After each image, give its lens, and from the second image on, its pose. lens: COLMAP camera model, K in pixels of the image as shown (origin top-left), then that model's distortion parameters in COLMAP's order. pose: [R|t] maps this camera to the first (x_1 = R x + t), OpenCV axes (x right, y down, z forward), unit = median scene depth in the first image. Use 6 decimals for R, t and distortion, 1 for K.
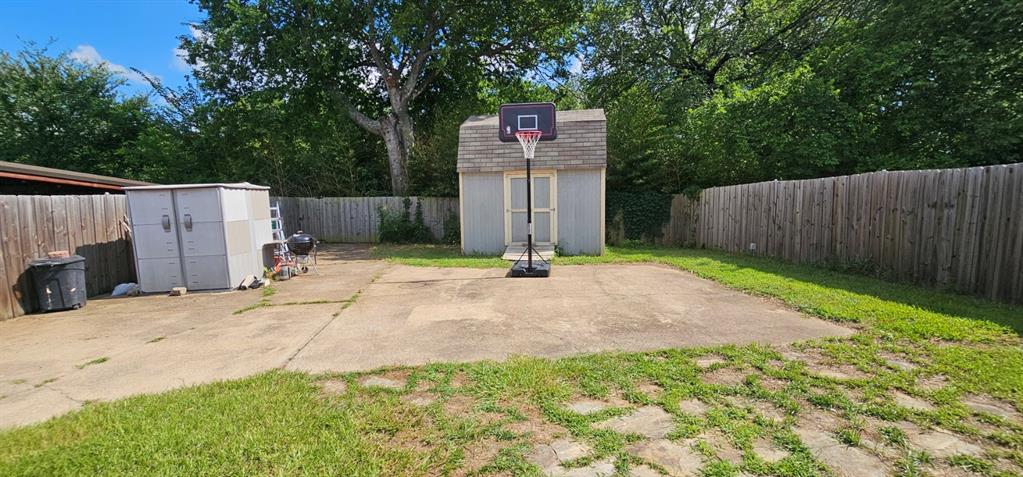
lens RADIAL K [[429.8, 0, 512.1], [0, 429.8, 231.6], [0, 0, 1]] dist [0.001582, 0.000175]
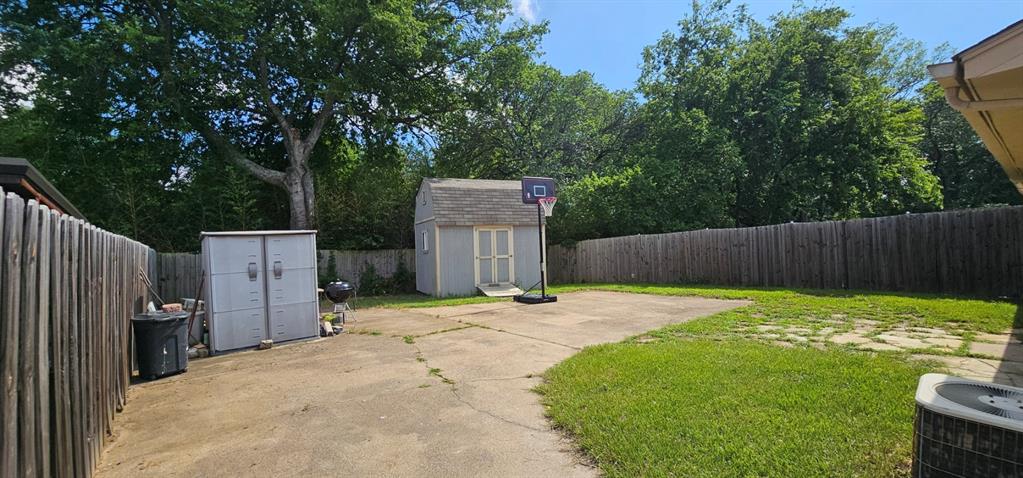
lens RADIAL K [[429.8, 0, 512.1], [0, 429.8, 232.1], [0, 0, 1]] dist [0.001582, 0.000175]
pose [[0.831869, 0.013606, 0.554805, -0.796614], [0.062708, 0.990993, -0.118327, 0.039317], [-0.551417, 0.133223, 0.823523, -0.088077]]
